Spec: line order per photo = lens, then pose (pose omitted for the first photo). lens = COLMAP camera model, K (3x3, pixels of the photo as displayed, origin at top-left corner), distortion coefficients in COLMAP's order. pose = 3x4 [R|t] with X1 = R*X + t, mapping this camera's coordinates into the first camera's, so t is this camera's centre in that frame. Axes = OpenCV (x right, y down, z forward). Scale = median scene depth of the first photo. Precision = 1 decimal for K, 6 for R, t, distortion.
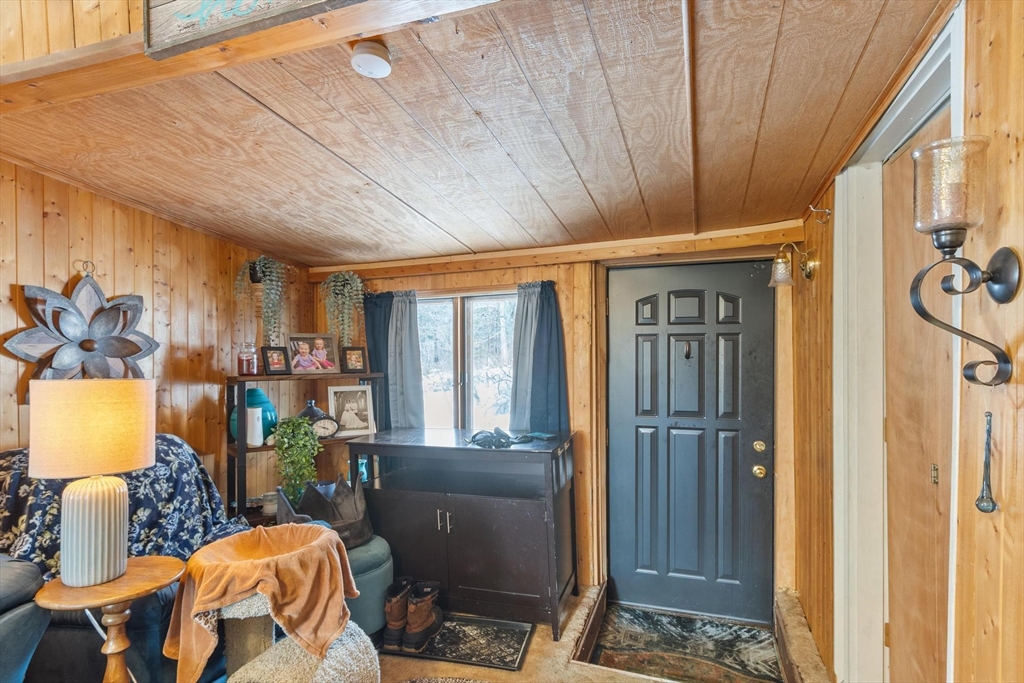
lens RADIAL K [[525.0, 0, 515.3], [0, 525.0, 351.2], [0, 0, 1]] dist [0.000660, -0.001760]
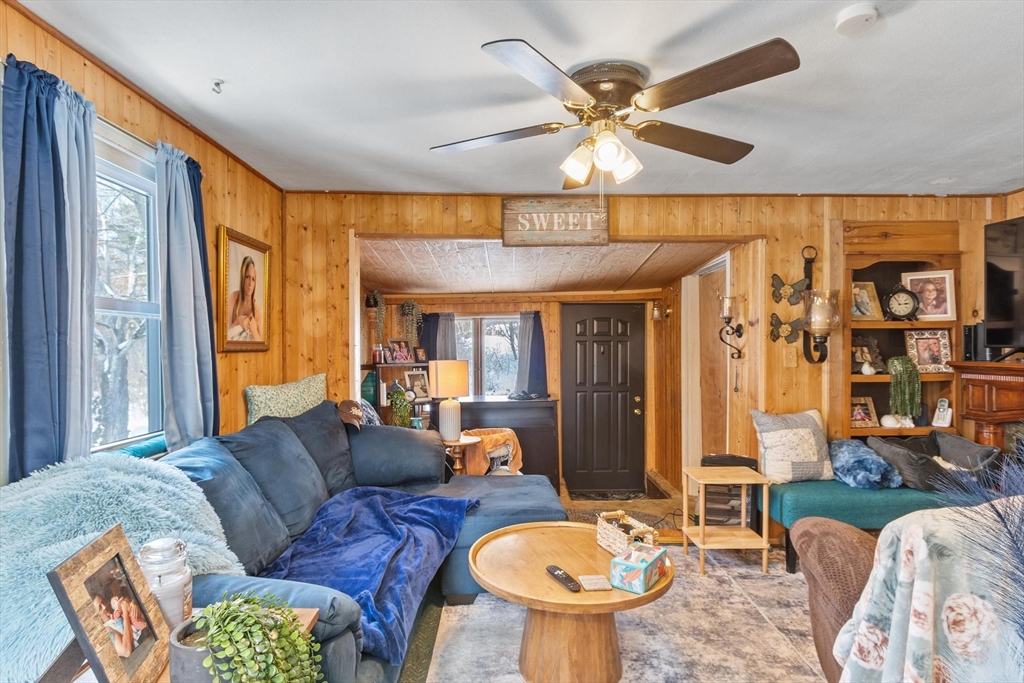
lens RADIAL K [[525.0, 0, 509.9], [0, 525.0, 342.2], [0, 0, 1]] dist [0.000660, -0.001760]
pose [[0.940675, 0.007838, 0.339217, -0.666215], [-0.002598, 0.999870, -0.015900, 0.002424], [-0.339298, 0.014075, 0.940574, -0.697879]]
